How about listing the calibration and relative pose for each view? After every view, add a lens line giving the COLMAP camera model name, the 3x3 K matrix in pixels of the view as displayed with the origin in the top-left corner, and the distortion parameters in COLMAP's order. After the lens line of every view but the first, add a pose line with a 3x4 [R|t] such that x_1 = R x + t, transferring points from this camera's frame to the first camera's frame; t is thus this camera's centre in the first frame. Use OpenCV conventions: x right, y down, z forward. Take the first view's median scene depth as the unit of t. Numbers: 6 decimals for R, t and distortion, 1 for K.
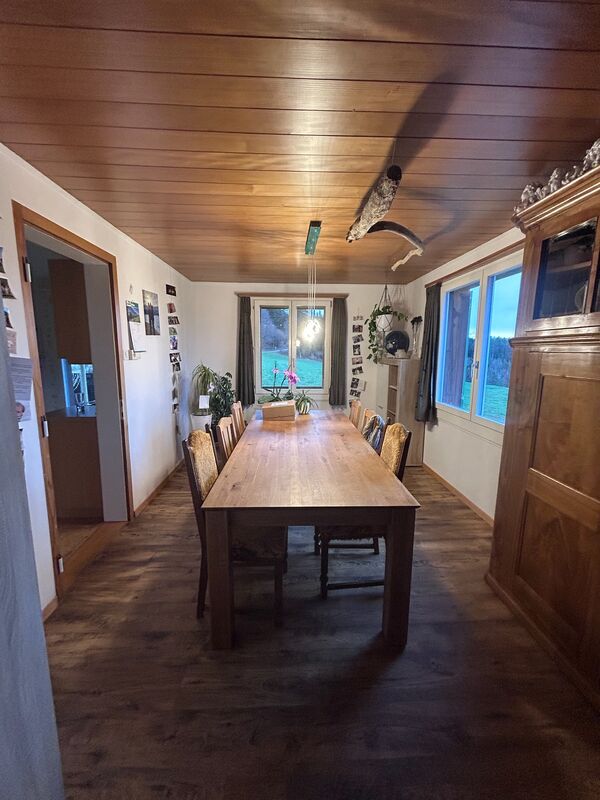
lens RADIAL K [[320.9, 0, 305.2], [0, 320.9, 400.4], [0, 0, 1]] dist [0.001345, -0.000793]
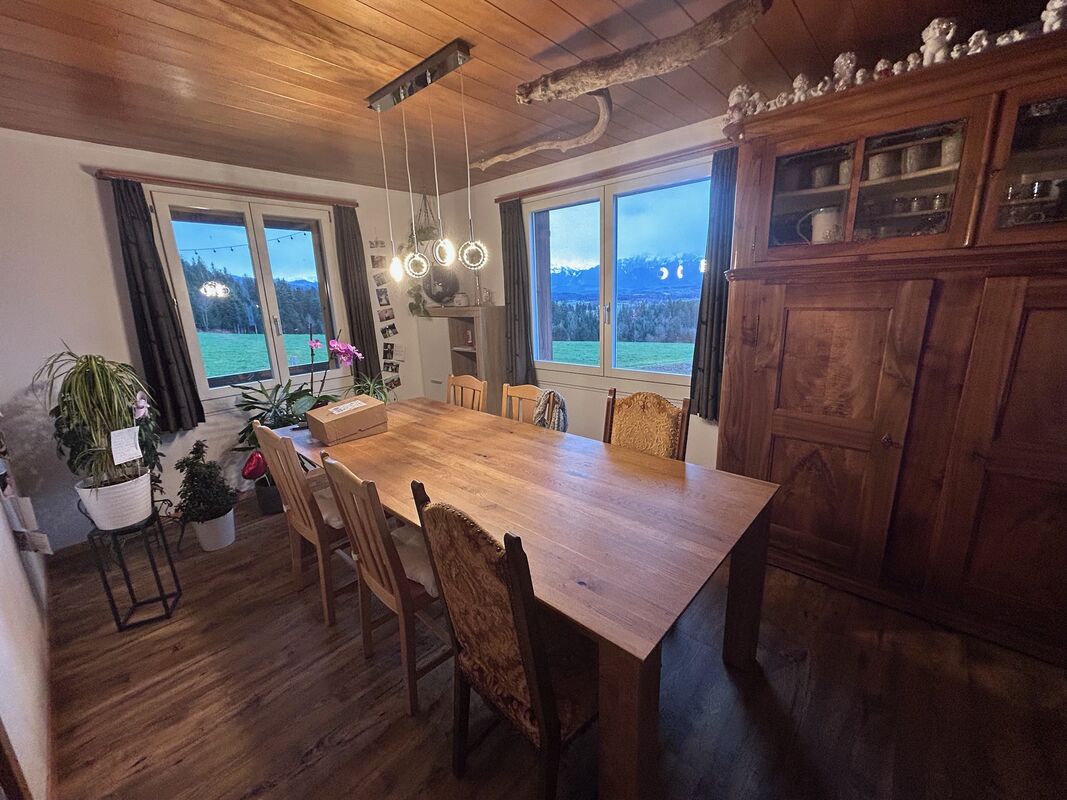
lens RADIAL K [[428.1, 0, 528.9], [0, 428.1, 396.4], [0, 0, 1]] dist [0.001345, -0.000793]
pose [[0.706853, -0.200287, 0.678413, -0.274230], [0.151334, 0.979689, 0.131554, -0.042133], [-0.690983, 0.009678, 0.722807, 0.247216]]
